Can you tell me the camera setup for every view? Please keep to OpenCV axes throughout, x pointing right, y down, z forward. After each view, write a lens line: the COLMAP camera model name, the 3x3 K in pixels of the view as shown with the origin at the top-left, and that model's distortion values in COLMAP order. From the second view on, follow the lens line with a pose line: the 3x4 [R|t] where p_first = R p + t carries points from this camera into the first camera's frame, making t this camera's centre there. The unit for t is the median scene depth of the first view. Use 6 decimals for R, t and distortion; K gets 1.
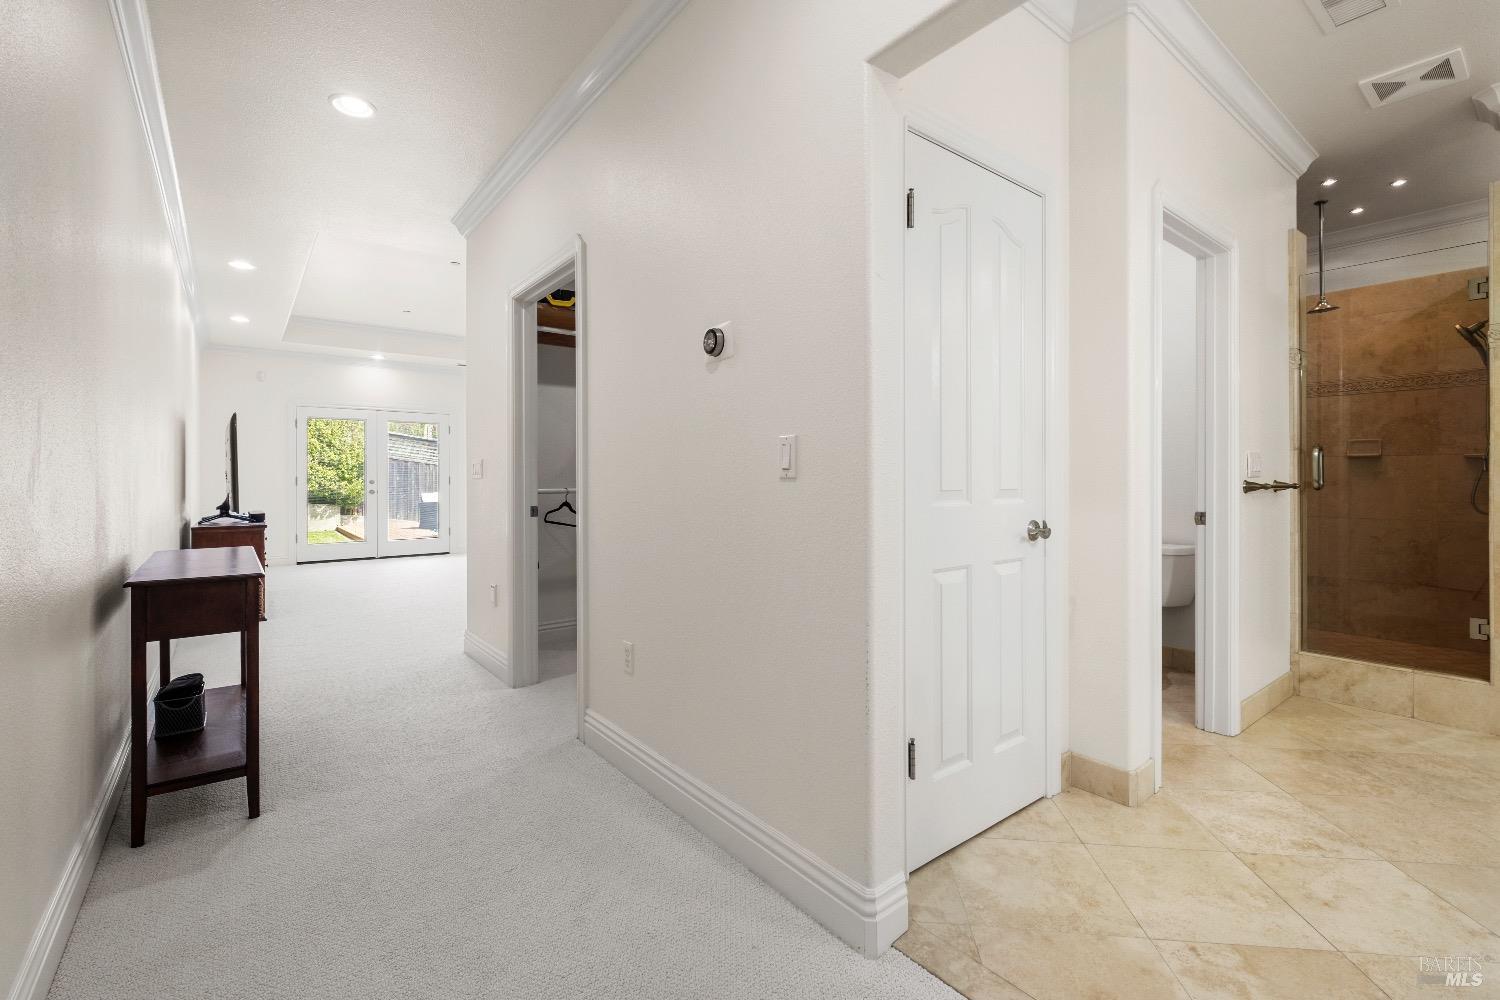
lens RADIAL K [[656.1, 0, 745.5], [0, 656.1, 485.0], [0, 0, 1]] dist [-0.010414, -0.000344]
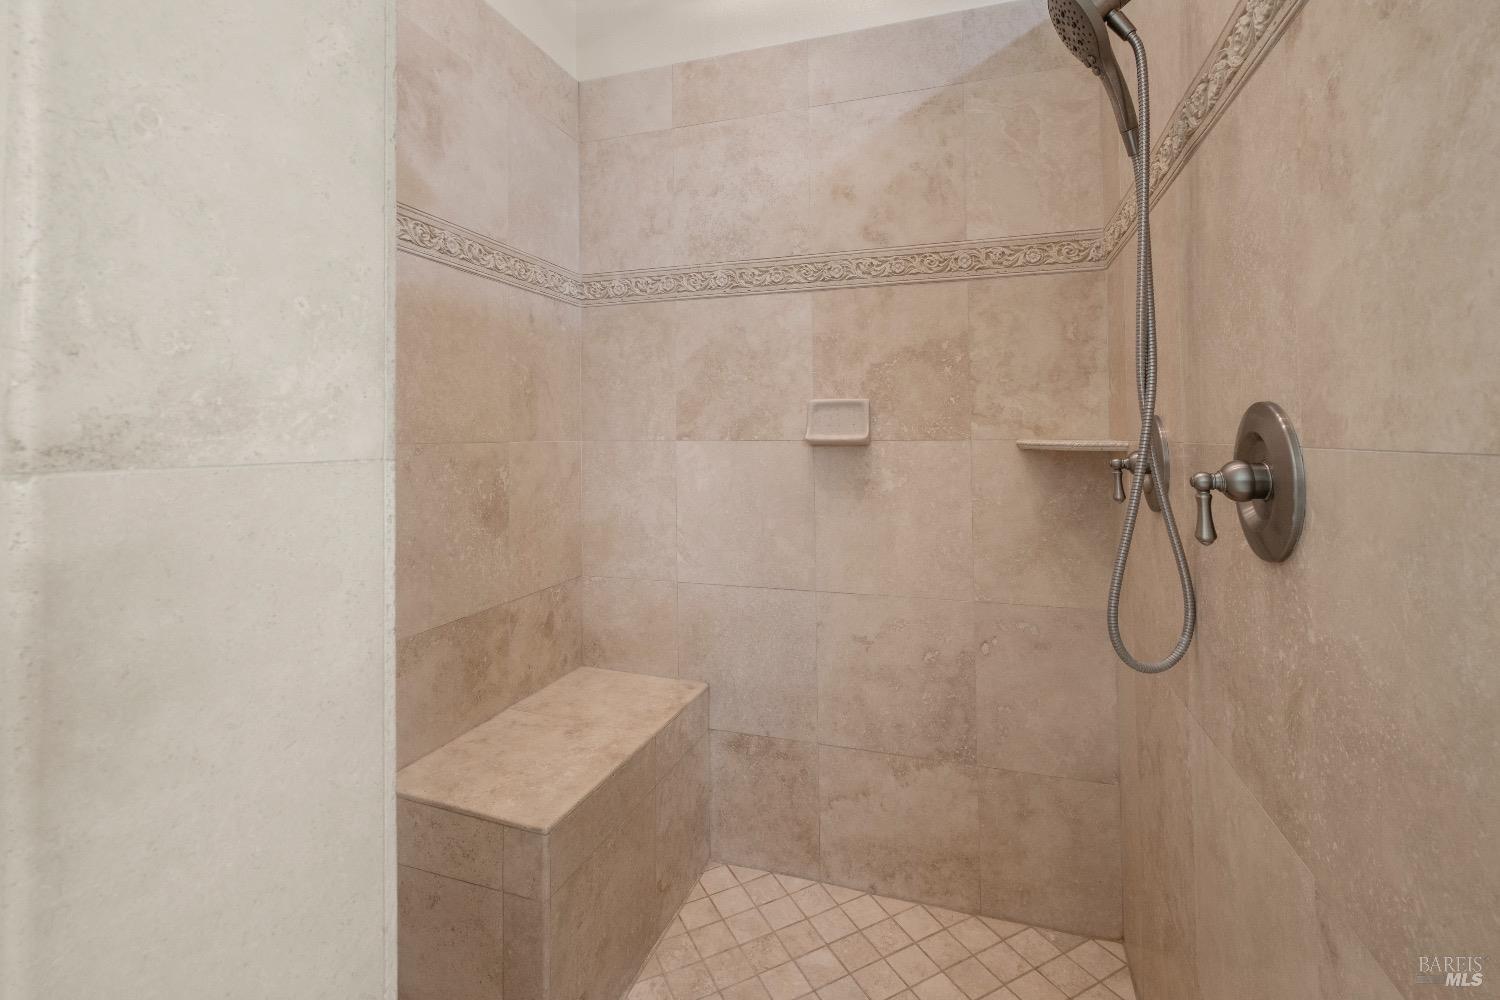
lens RADIAL K [[681.8, 0, 753.0], [0, 681.8, 403.0], [0, 0, 1]] dist [-0.000177, -0.000074]
pose [[0.831640, 0.029783, 0.554516, 0.714577], [0.005550, 0.998065, -0.061929, -0.044060], [-0.555288, 0.054581, 0.829865, 0.718169]]
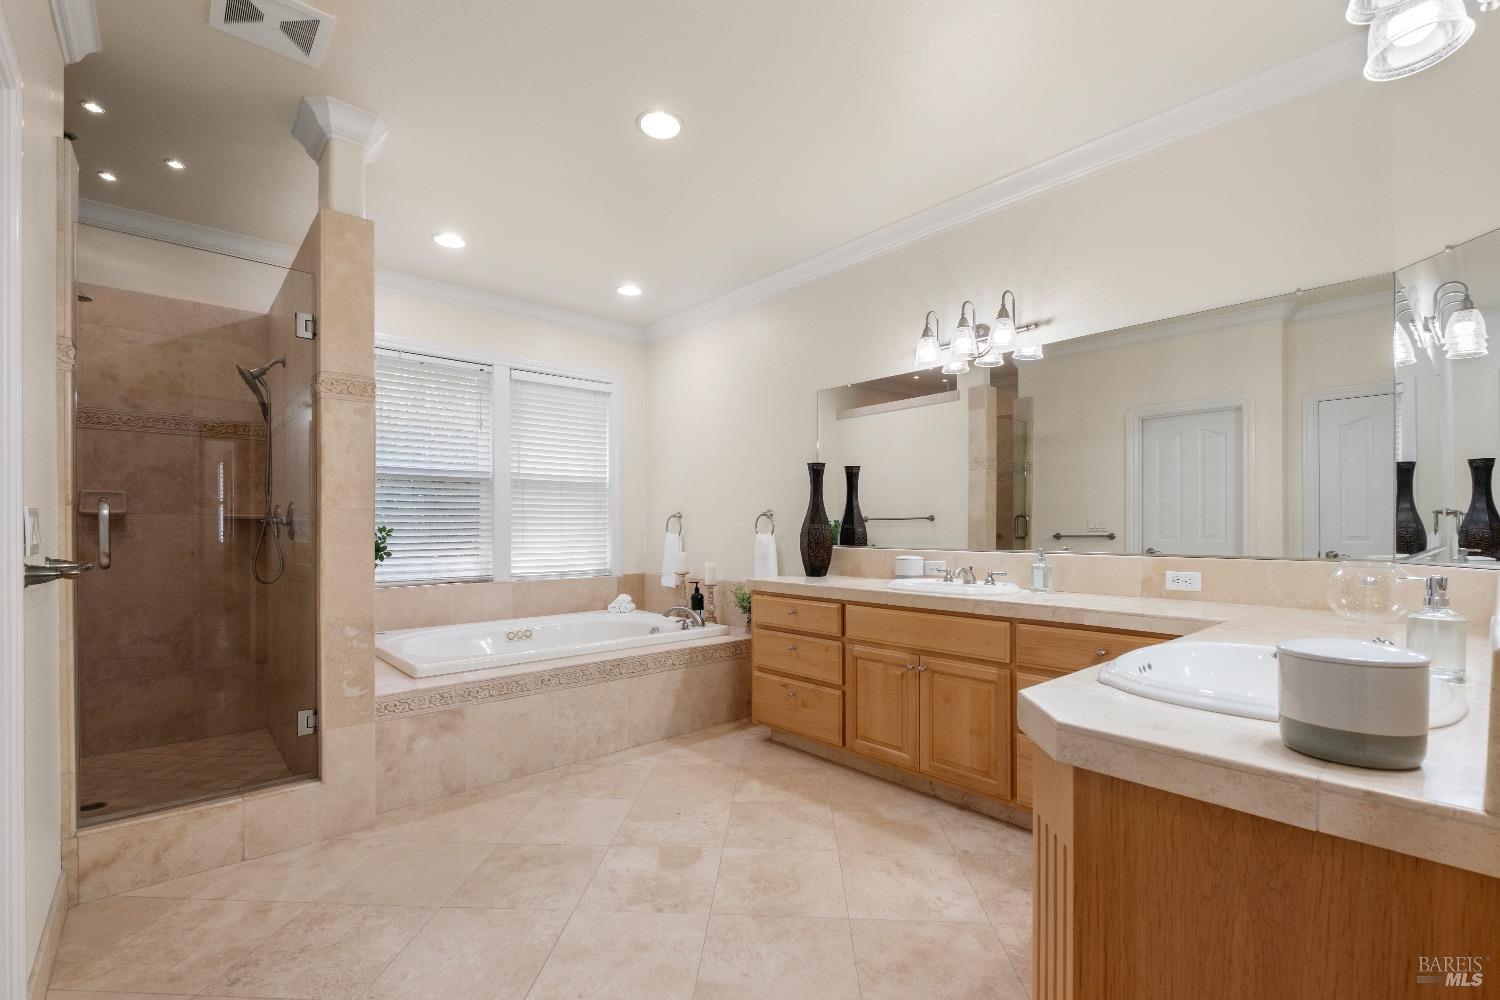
lens RADIAL K [[669.1, 0, 748.4], [0, 669.1, 528.3], [0, 0, 1]] dist [-0.002890, -0.000387]
pose [[-0.066088, 0.000839, 0.997813, 0.148230], [0.010267, 0.999947, -0.000161, -0.020500], [-0.997761, 0.010234, -0.066093, 0.332737]]
